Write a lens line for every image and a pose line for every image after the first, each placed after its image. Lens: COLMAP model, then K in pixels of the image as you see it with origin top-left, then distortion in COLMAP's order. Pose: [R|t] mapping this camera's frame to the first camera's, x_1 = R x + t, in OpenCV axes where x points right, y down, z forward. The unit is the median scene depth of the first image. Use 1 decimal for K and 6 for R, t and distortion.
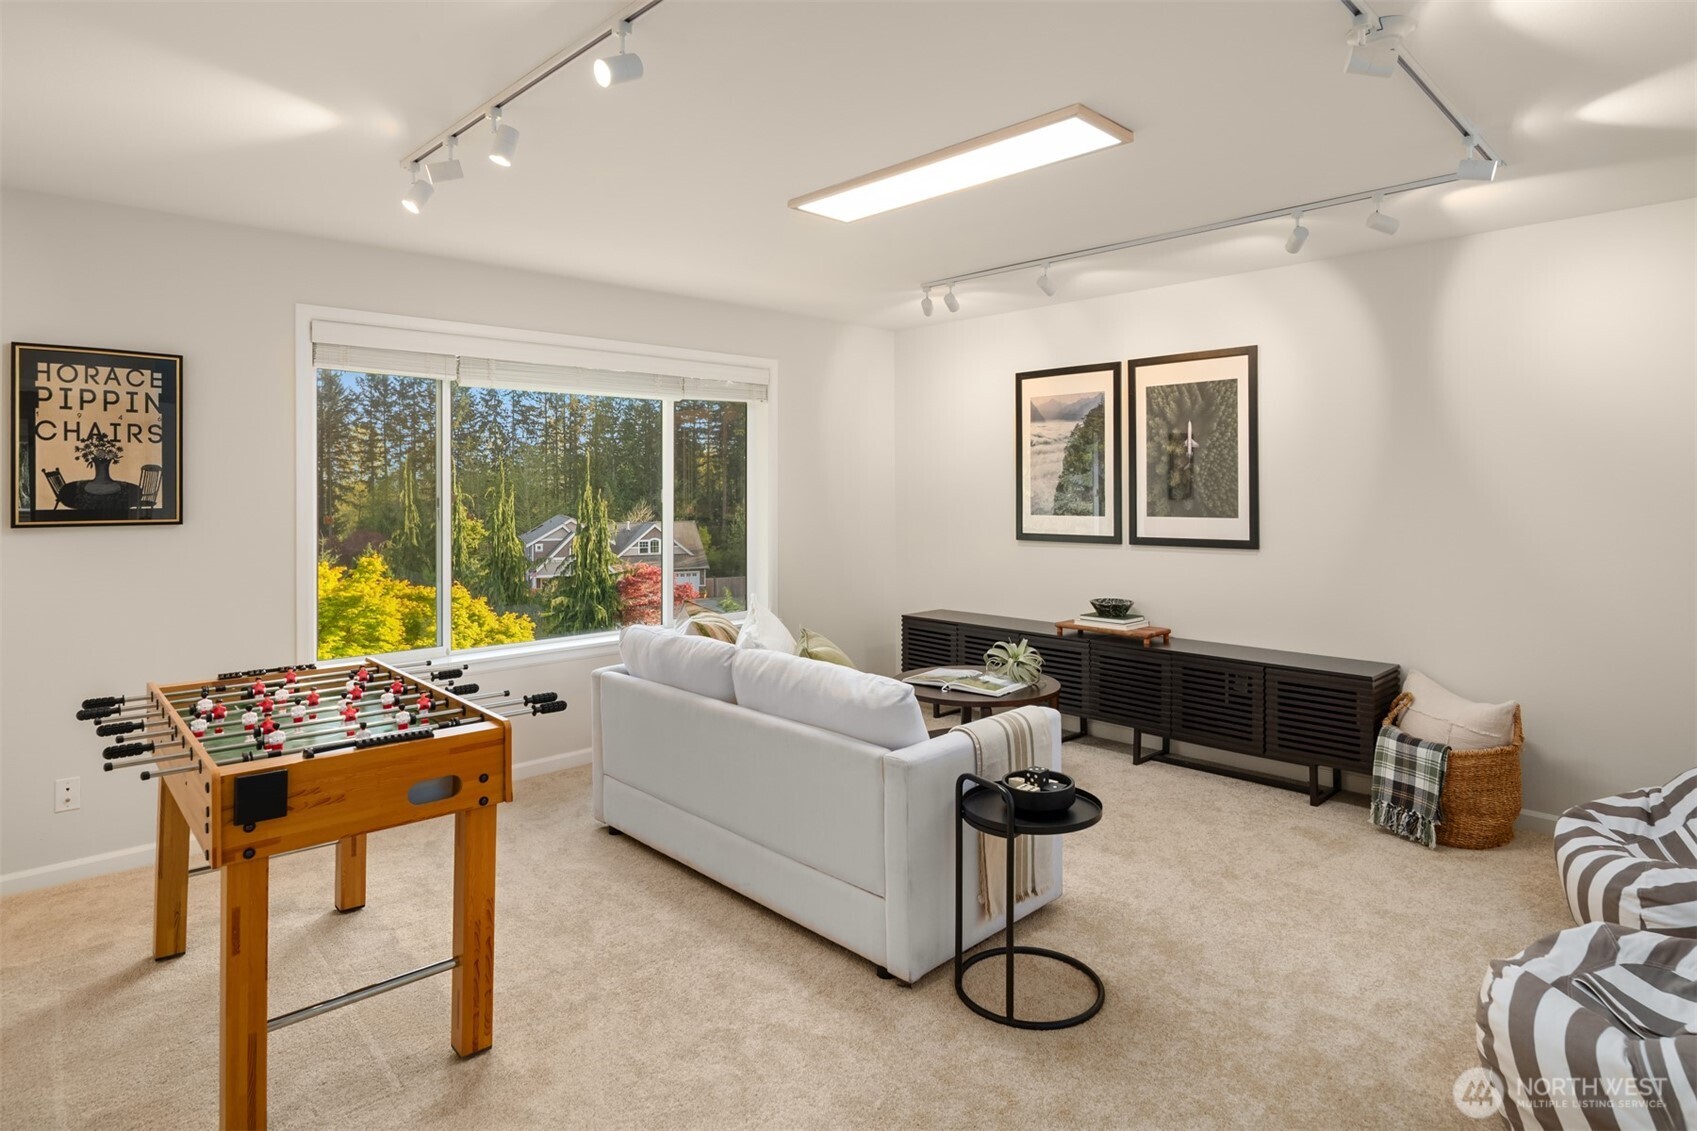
lens RADIAL K [[960.3, 0, 847.0], [0, 960.3, 485.5], [0, 0, 1]] dist [-0.001260, -0.000821]
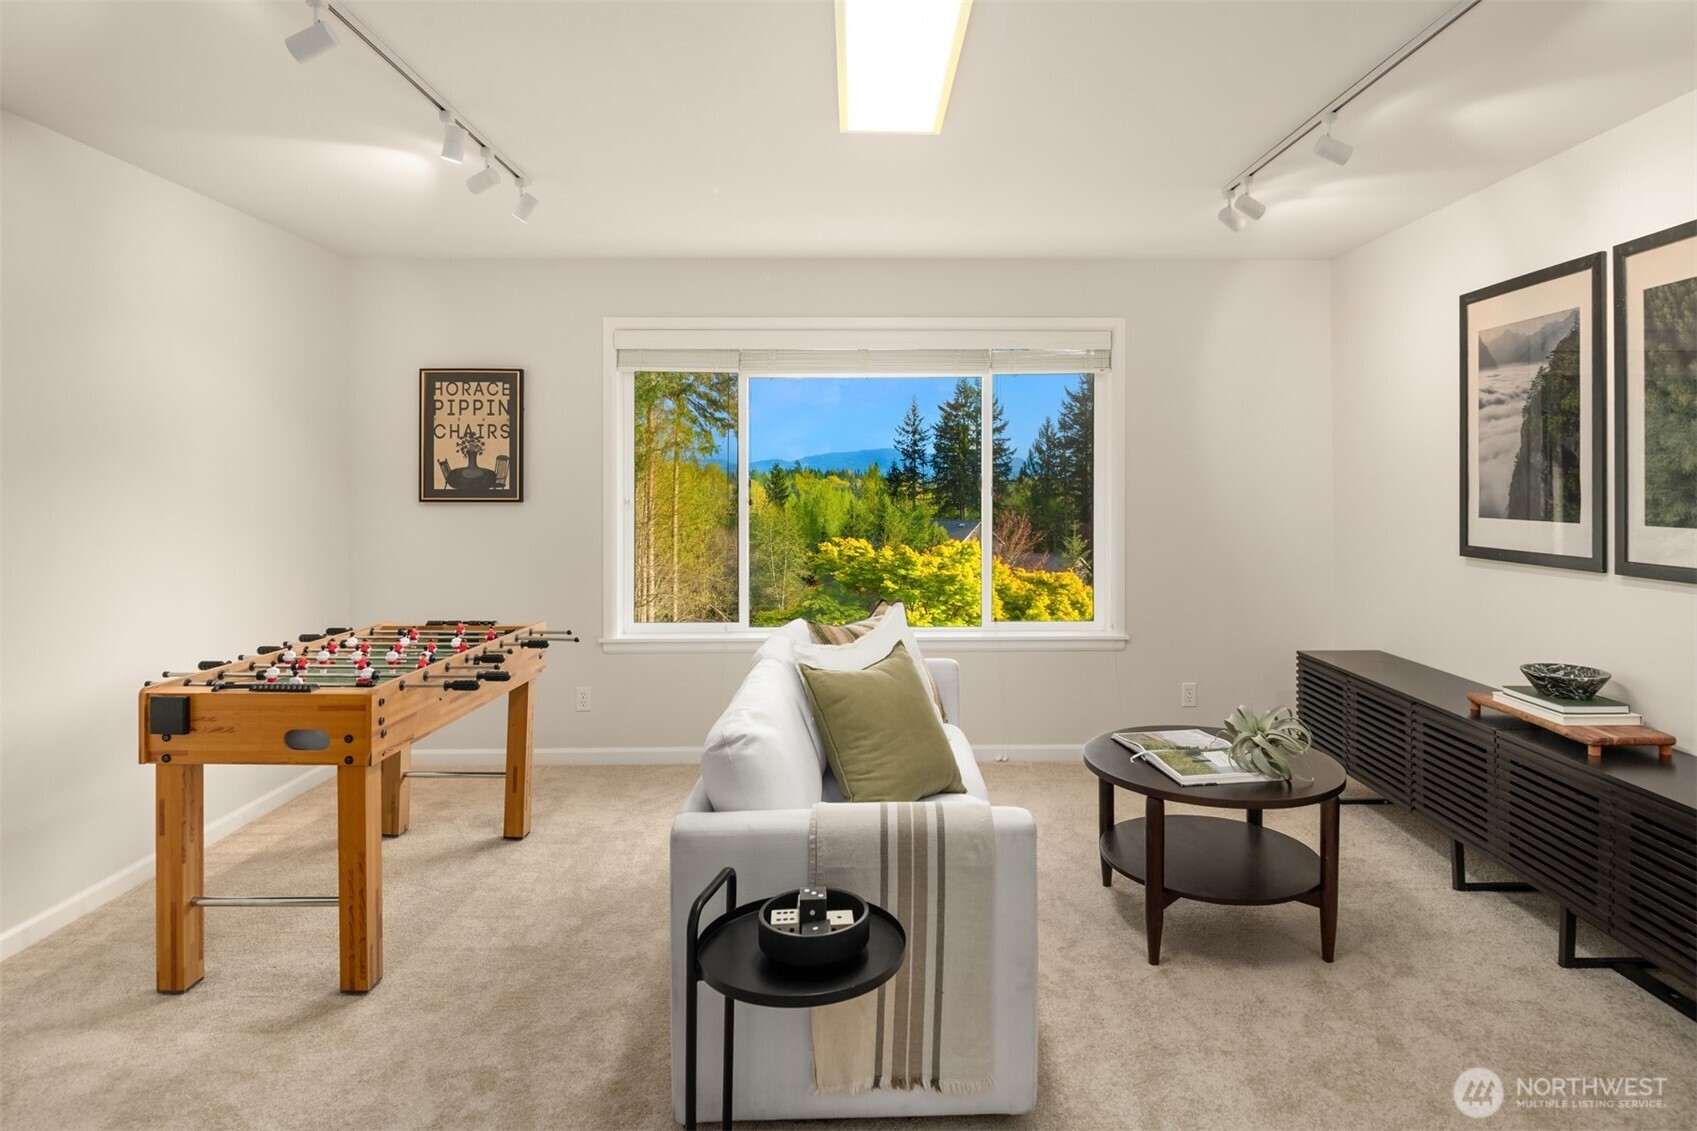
lens RADIAL K [[948.1, 0, 844.2], [0, 948.1, 476.1], [0, 0, 1]] dist [-0.002339, -0.001462]
pose [[0.720054, 0.000153, -0.693918, 0.431754], [-0.001032, 0.999999, -0.000850, 0.005974], [0.693917, 0.001329, 0.720054, 0.353098]]
